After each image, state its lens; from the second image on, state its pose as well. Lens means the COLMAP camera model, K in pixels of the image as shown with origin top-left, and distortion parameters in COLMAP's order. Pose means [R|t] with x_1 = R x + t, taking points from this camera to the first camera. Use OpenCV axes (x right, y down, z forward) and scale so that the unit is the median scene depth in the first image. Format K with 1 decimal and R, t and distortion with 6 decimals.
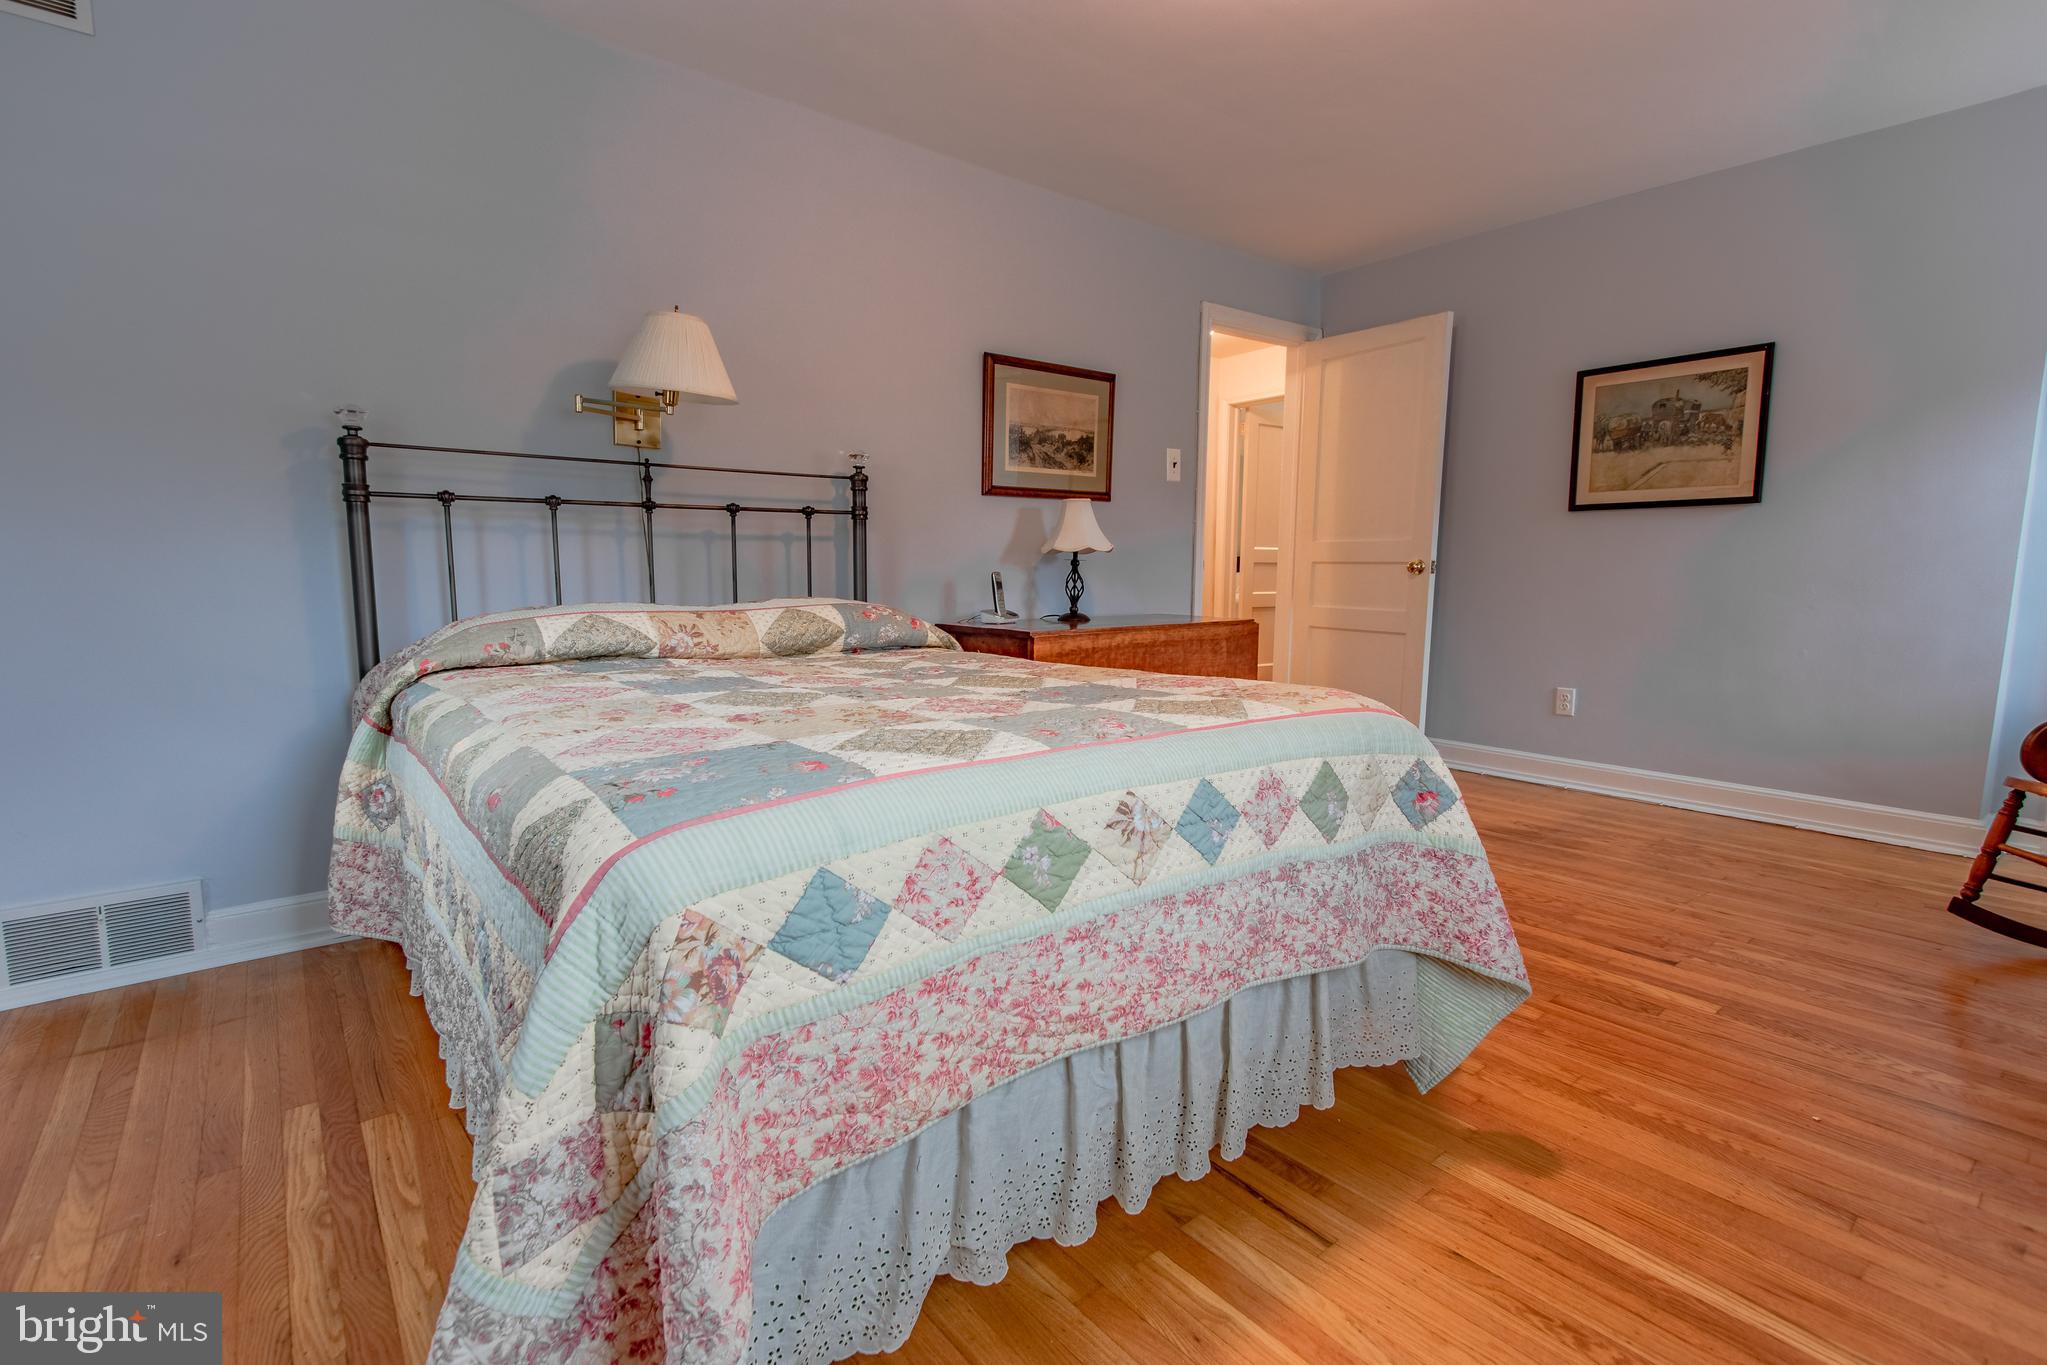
lens RADIAL K [[952.2, 0, 978.2], [0, 952.2, 678.7], [0, 0, 1]] dist [-0.003035, -0.002072]
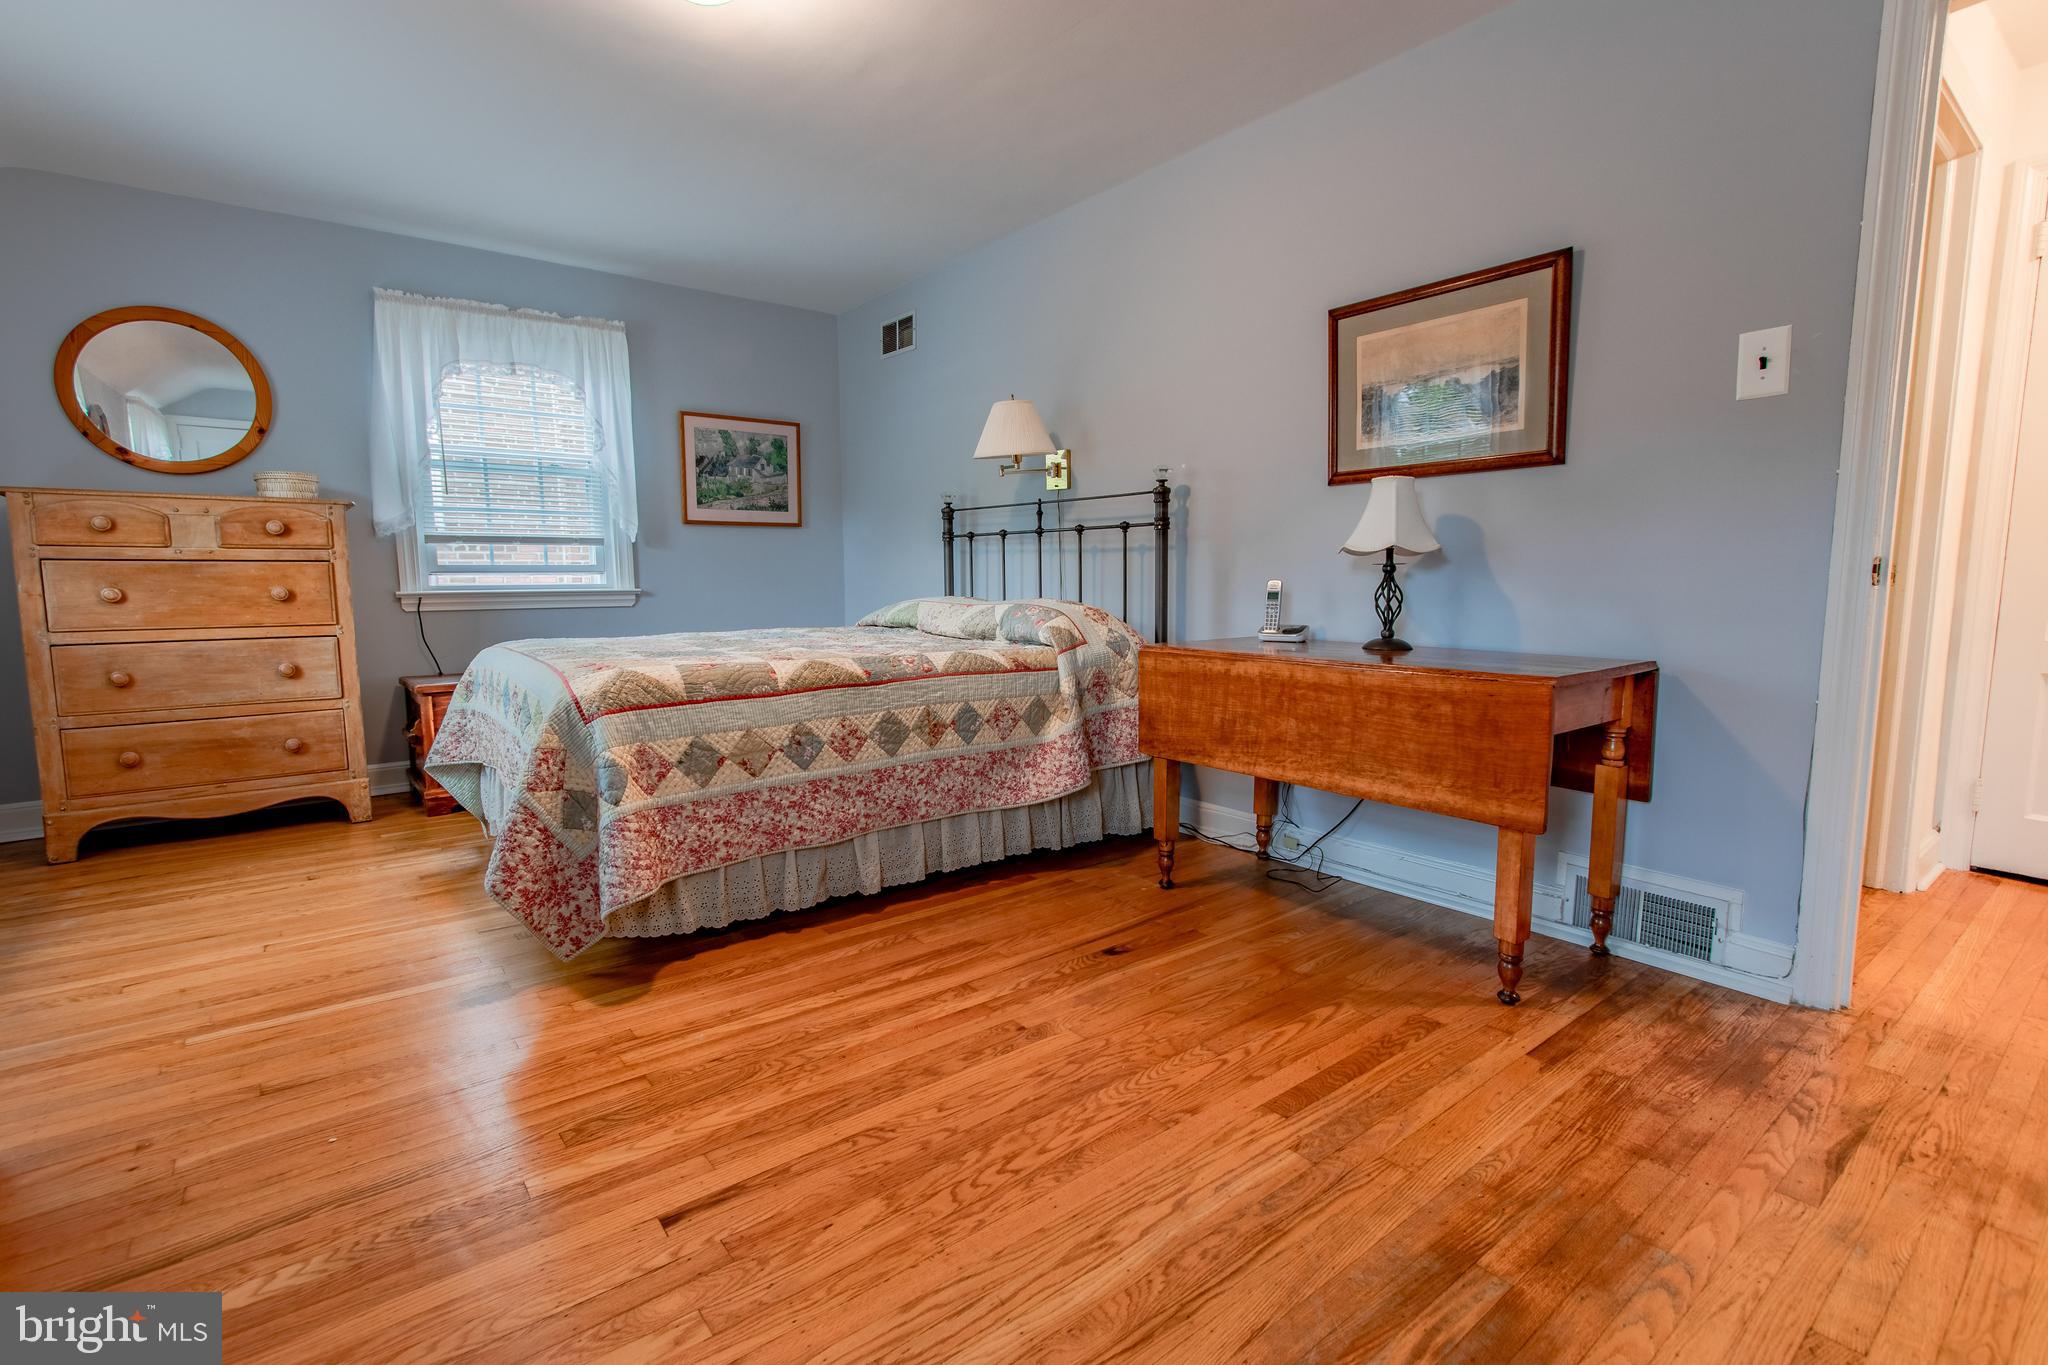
lens RADIAL K [[952.7, 0, 1033.1], [0, 952.7, 673.8], [0, 0, 1]] dist [-0.003035, -0.002072]
pose [[0.003437, 0.101594, -0.994820, 0.831473], [-0.114644, 0.988307, 0.100532, -0.087091], [0.993401, 0.113704, 0.015044, 0.757156]]
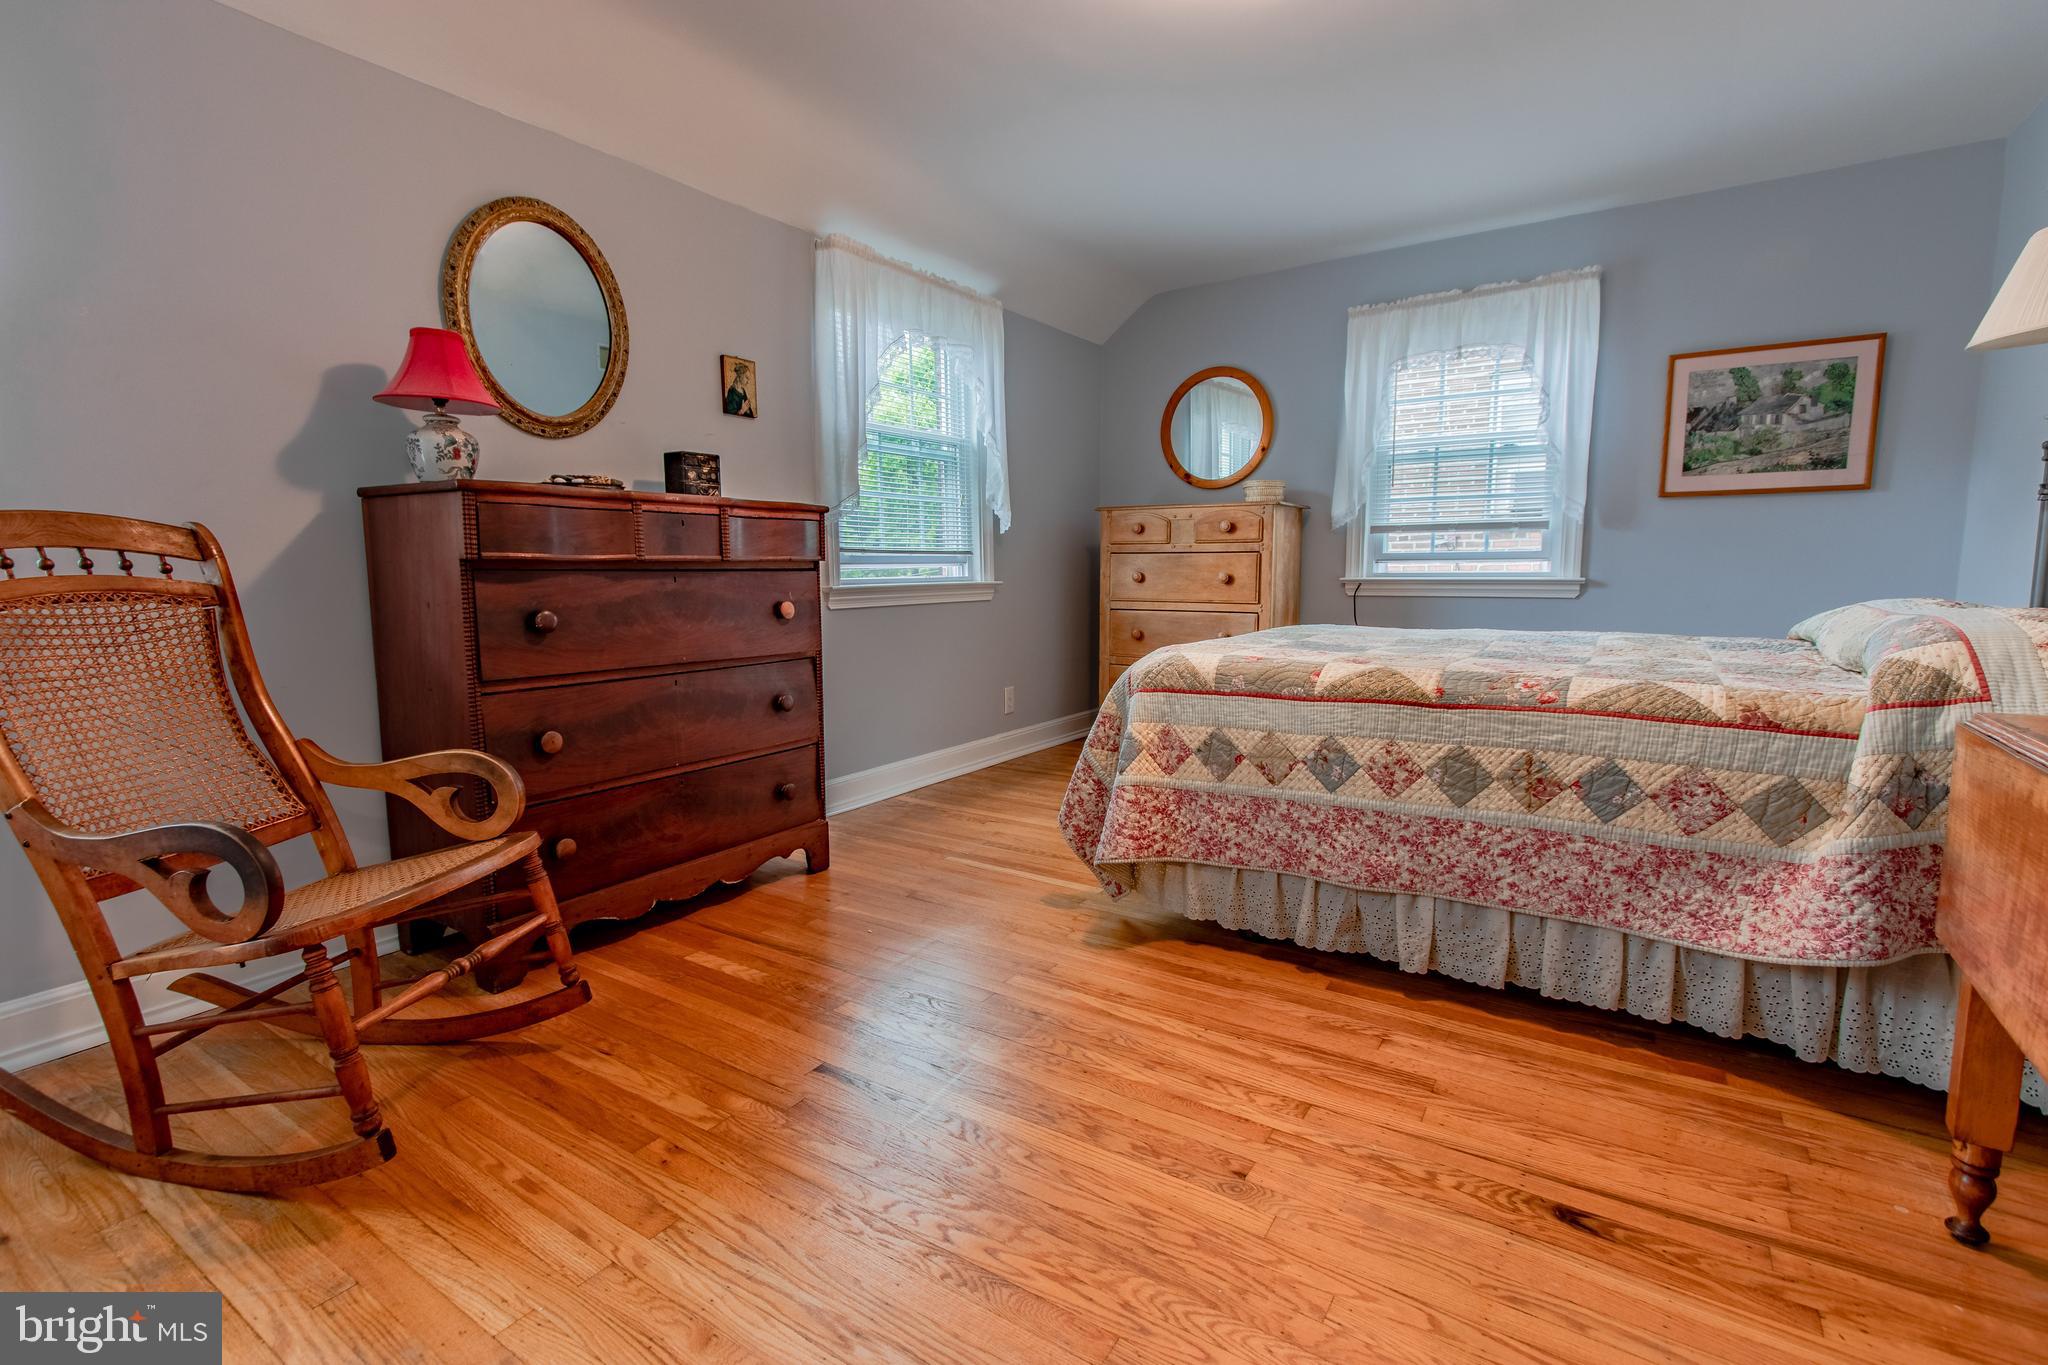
lens RADIAL K [[952.7, 0, 1009.2], [0, 952.7, 679.6], [0, 0, 1]] dist [-0.003035, -0.002072]
pose [[-0.958389, 0.037647, -0.282973, 0.496873], [-0.029359, 0.973010, 0.228887, -0.128214], [0.283952, 0.227670, -0.931417, 1.098768]]
